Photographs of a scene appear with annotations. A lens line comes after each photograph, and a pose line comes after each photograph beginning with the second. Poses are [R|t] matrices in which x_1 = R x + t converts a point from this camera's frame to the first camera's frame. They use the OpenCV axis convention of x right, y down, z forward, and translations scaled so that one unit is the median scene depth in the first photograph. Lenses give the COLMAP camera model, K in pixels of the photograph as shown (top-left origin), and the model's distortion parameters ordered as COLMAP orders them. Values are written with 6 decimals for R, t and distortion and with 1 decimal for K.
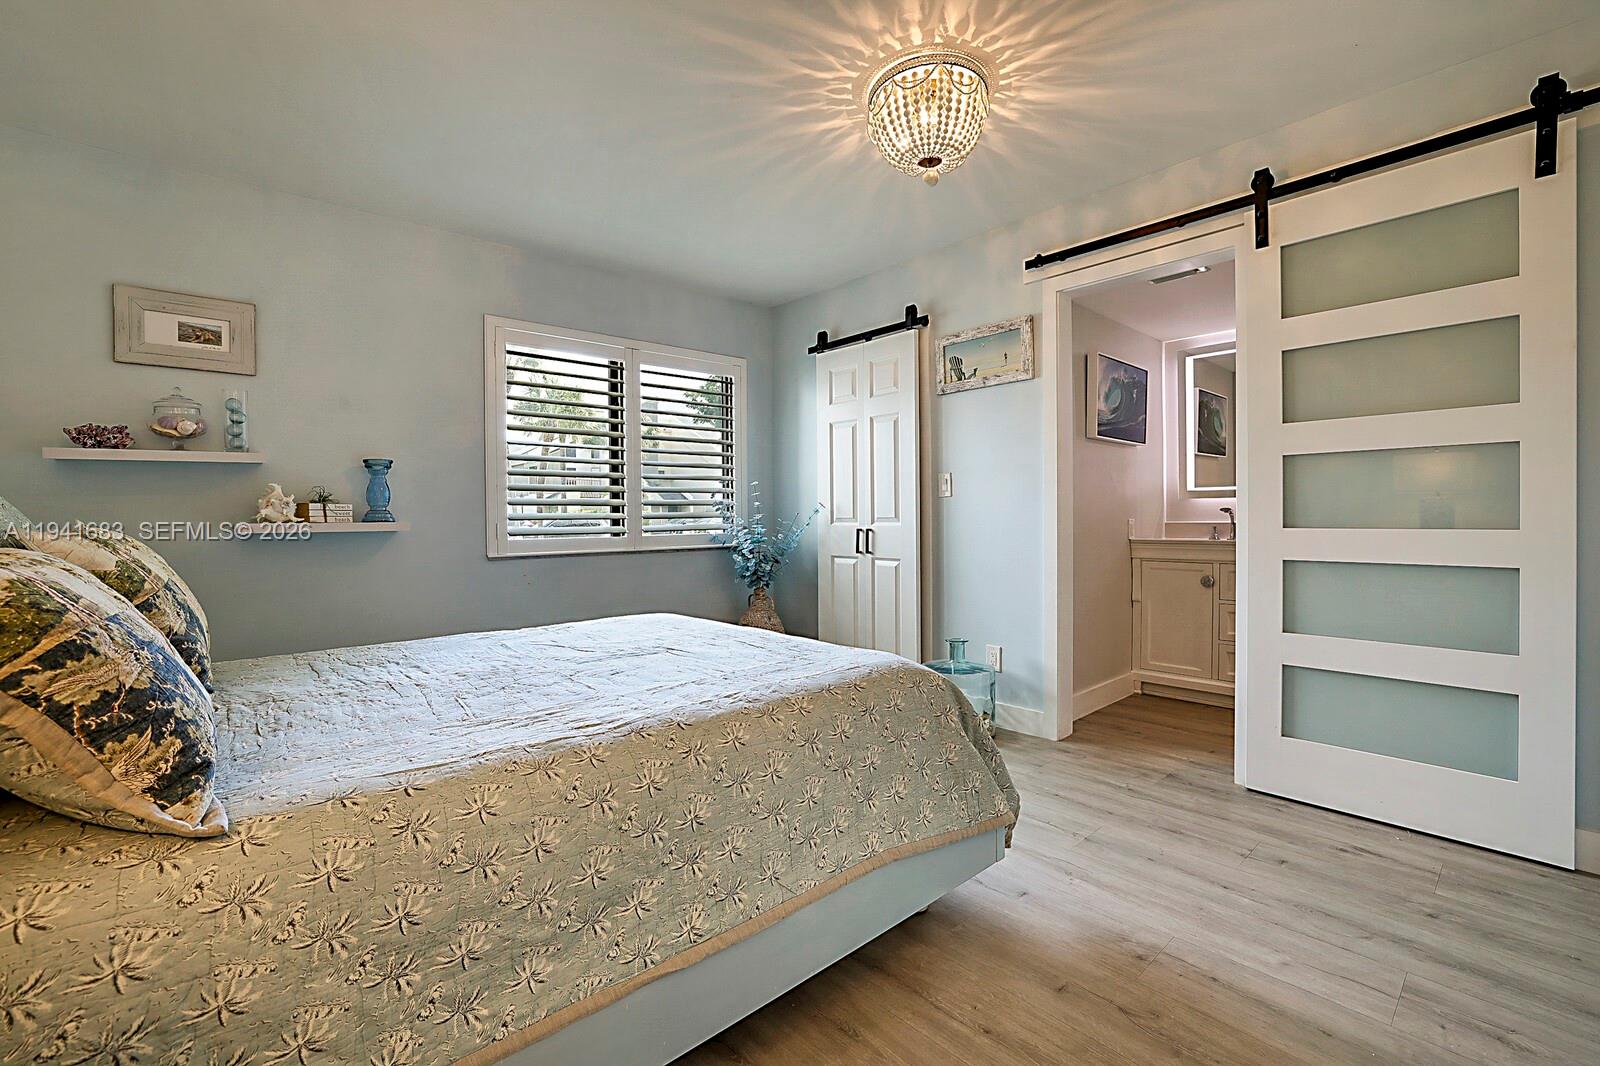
lens RADIAL K [[693.2, 0, 796.6], [0, 693.2, 520.6], [0, 0, 1]] dist [-0.032094, 0.008292]
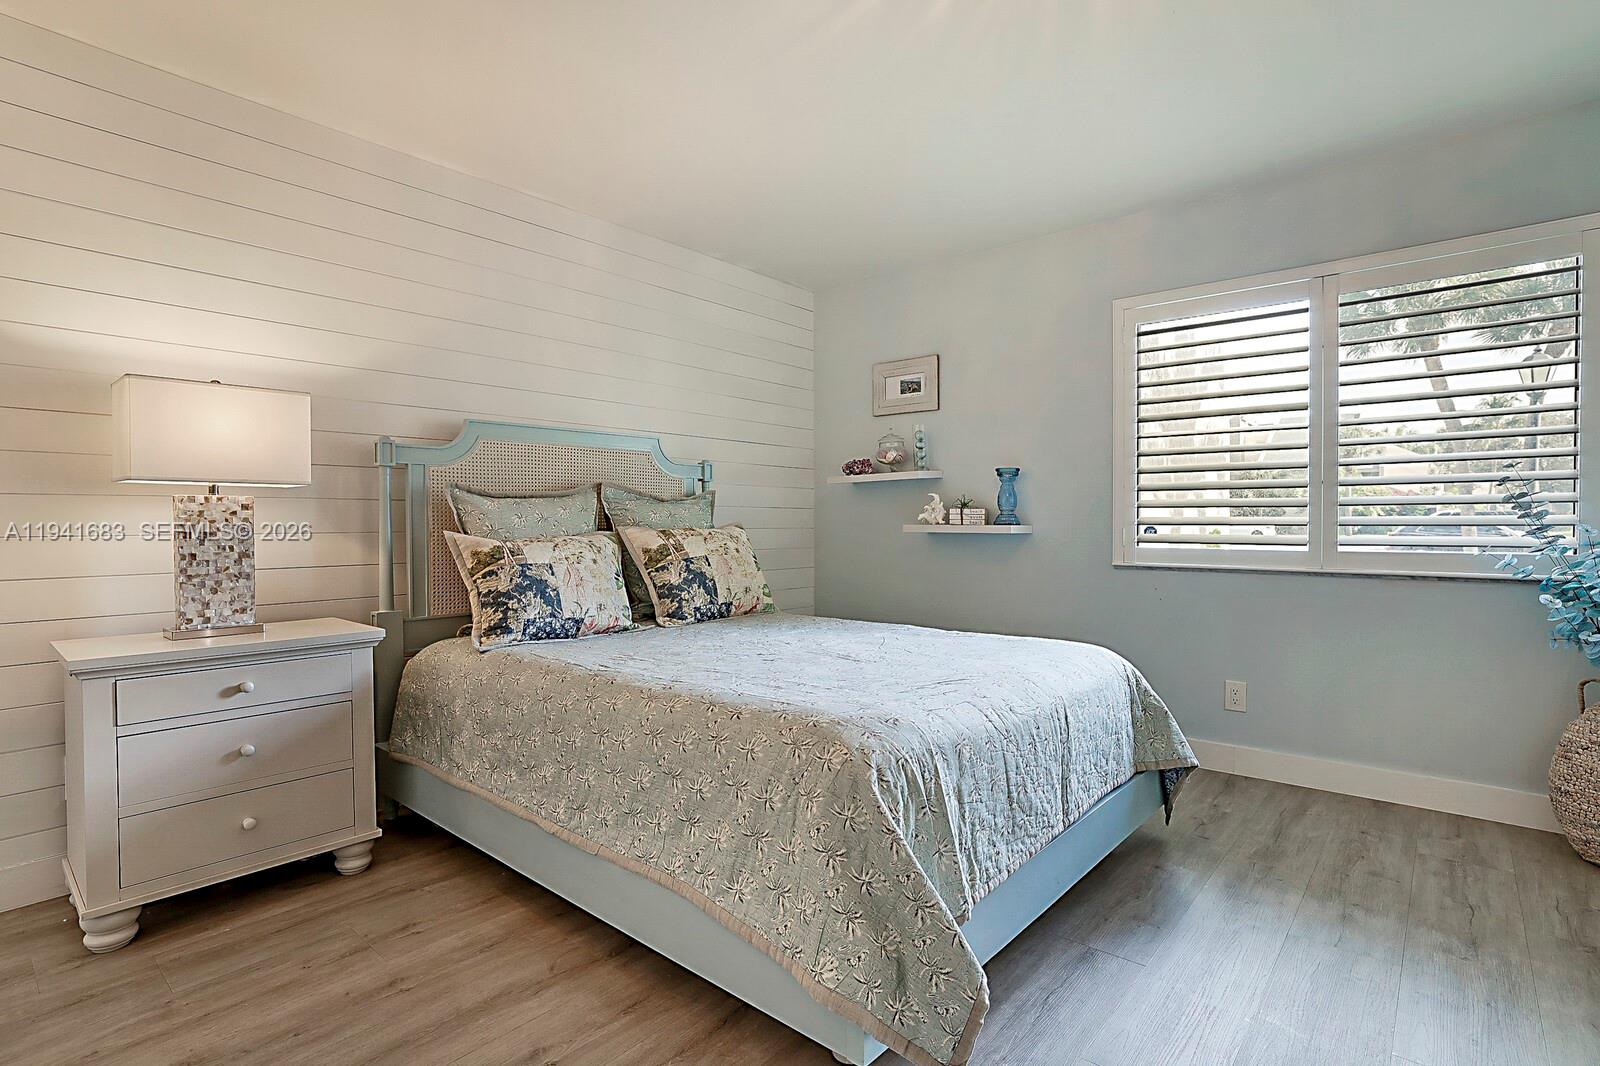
lens RADIAL K [[777.7, 0, 797.7], [0, 777.7, 537.7], [0, 0, 1]] dist [-0.029102, -0.000025]
pose [[0.136059, 0.030337, -0.990236, 0.642530], [-0.007825, 0.999533, 0.029546, -0.012810], [0.990670, 0.003729, 0.136233, 0.547938]]
